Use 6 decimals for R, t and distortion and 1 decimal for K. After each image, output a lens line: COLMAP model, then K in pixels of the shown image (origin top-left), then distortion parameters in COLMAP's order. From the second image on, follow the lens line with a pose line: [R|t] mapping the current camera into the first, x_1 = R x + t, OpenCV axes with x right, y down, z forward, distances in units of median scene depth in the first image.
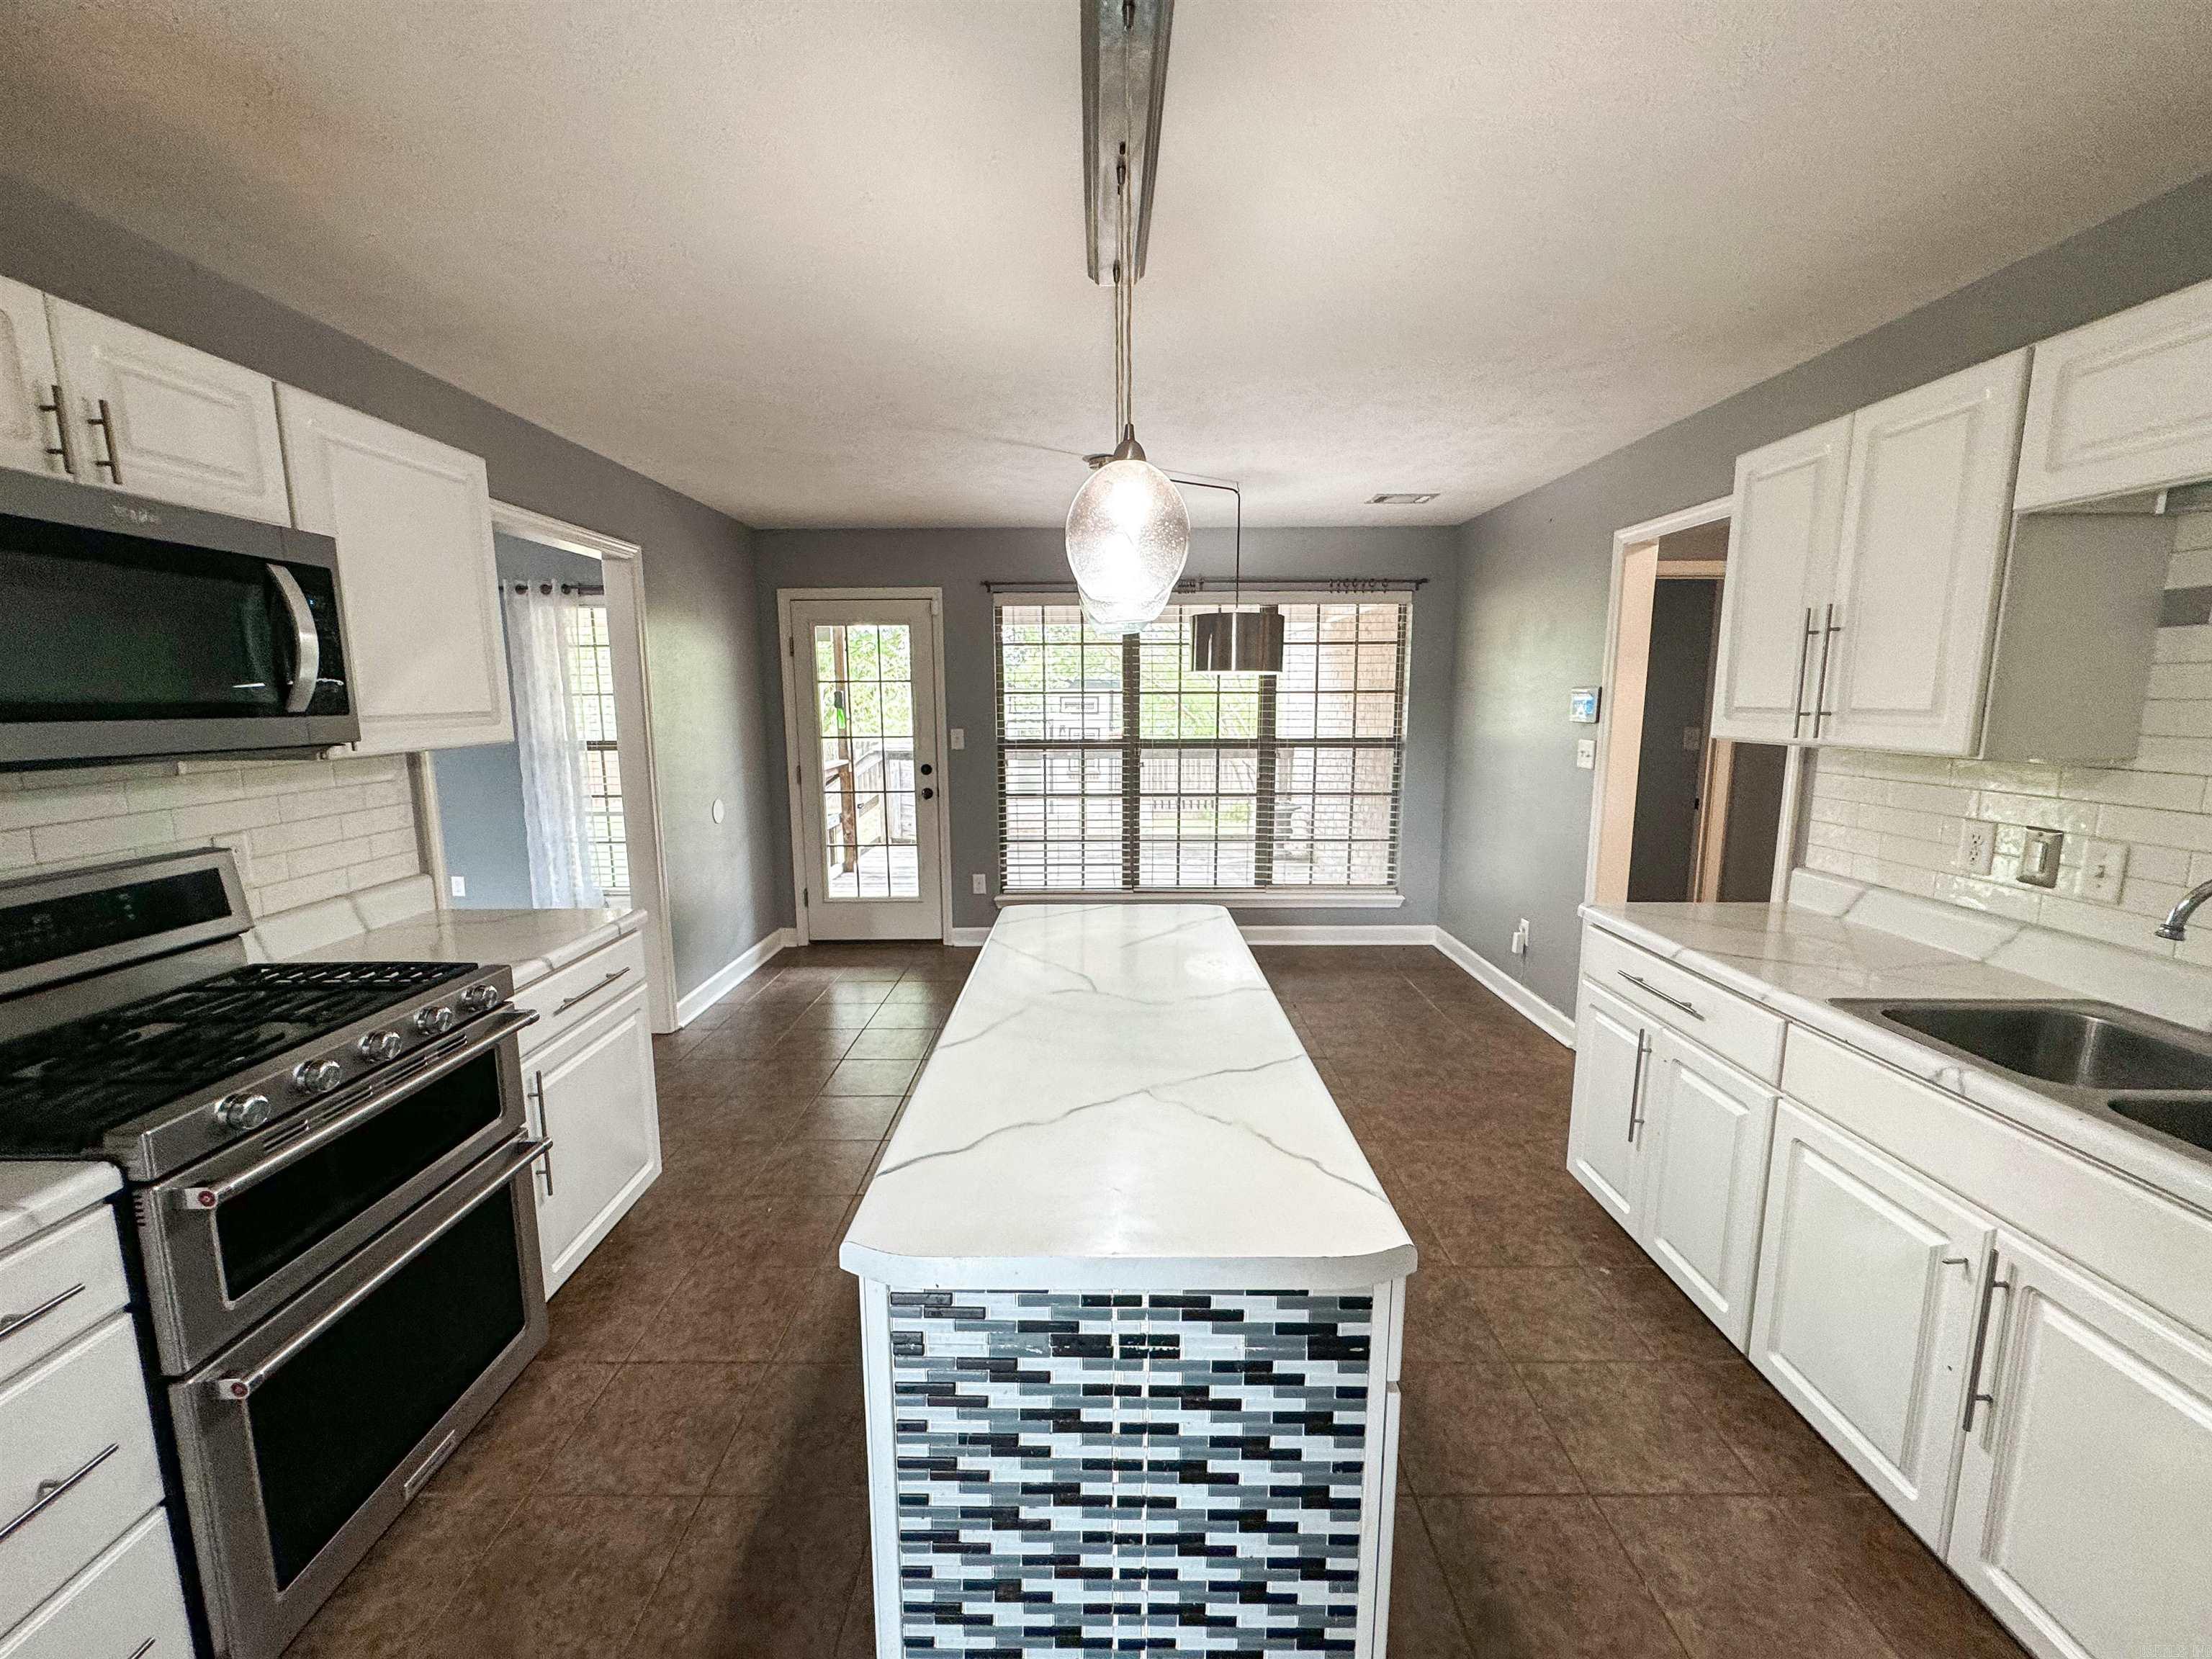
lens RADIAL K [[885.8, 0, 1102.8], [0, 885.8, 826.0], [0, 0, 1]] dist [-0.003505, 0.000853]
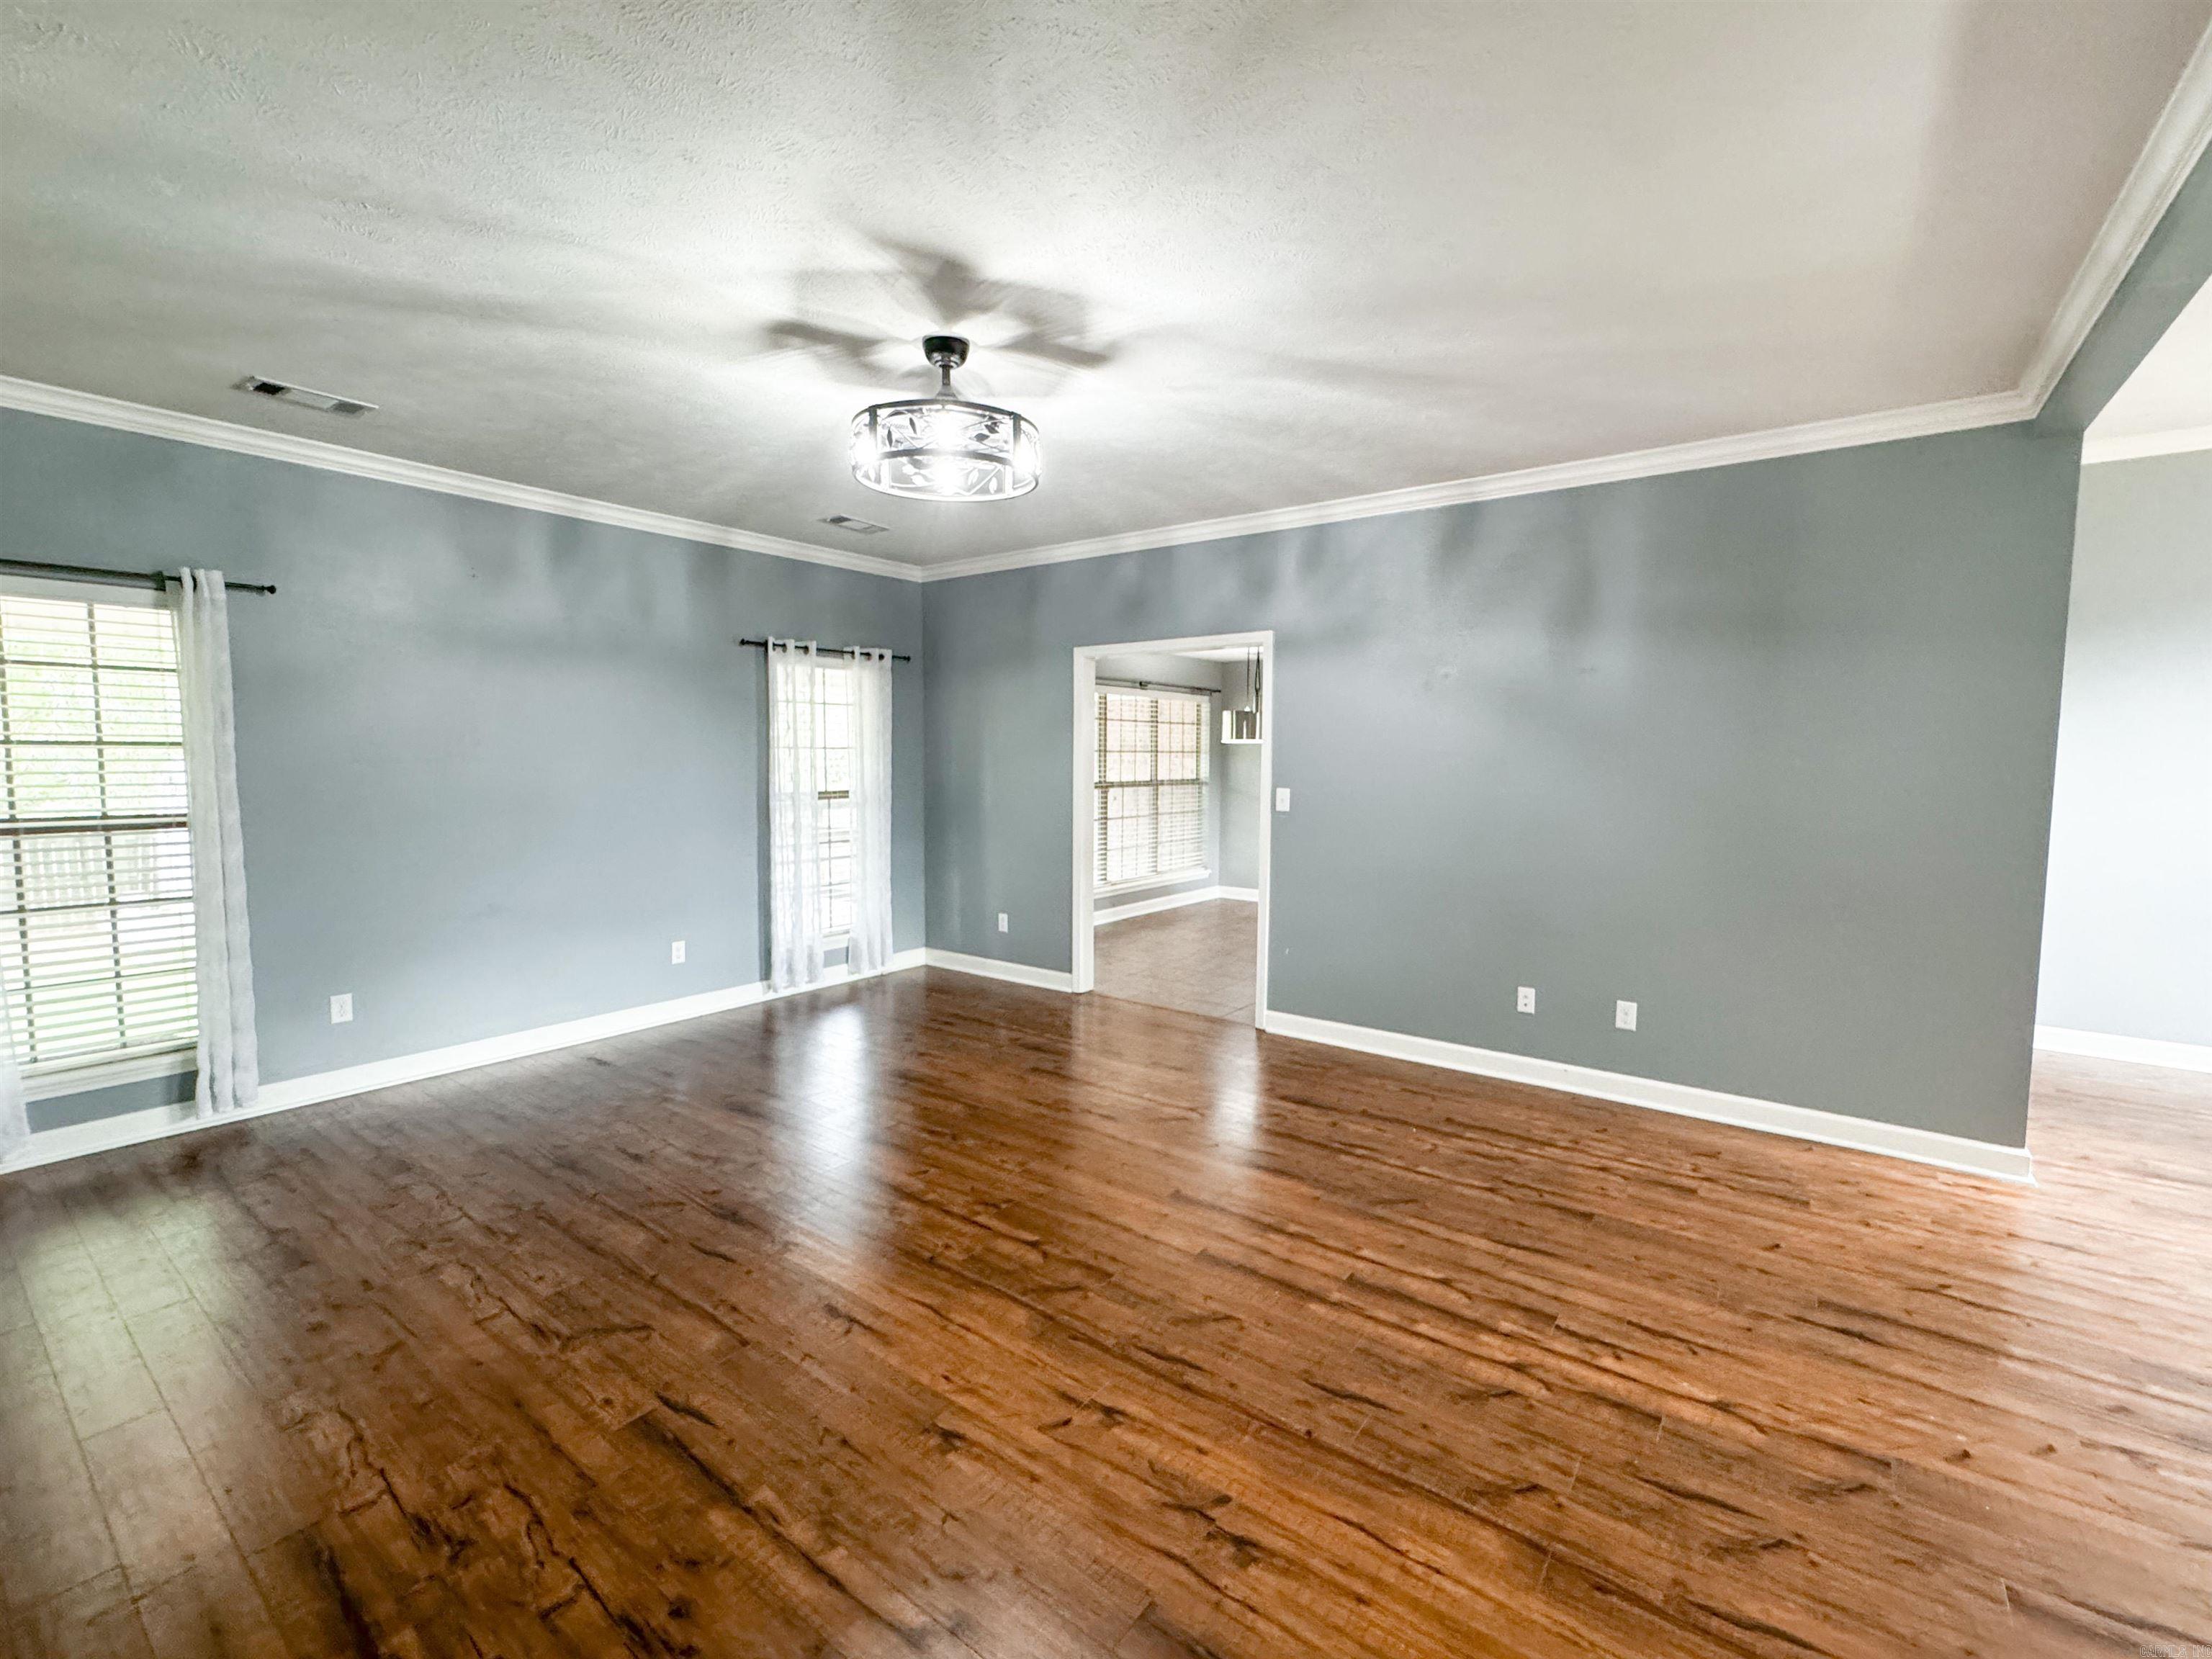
lens RADIAL K [[955.3, 0, 1101.3], [0, 955.3, 822.2], [0, 0, 1]] dist [-0.000982, -0.000502]
pose [[0.605678, -0.050031, 0.794135, -3.614086], [0.110710, 0.993613, -0.021839, 0.012632], [-0.787970, 0.101146, 0.607349, 0.094861]]
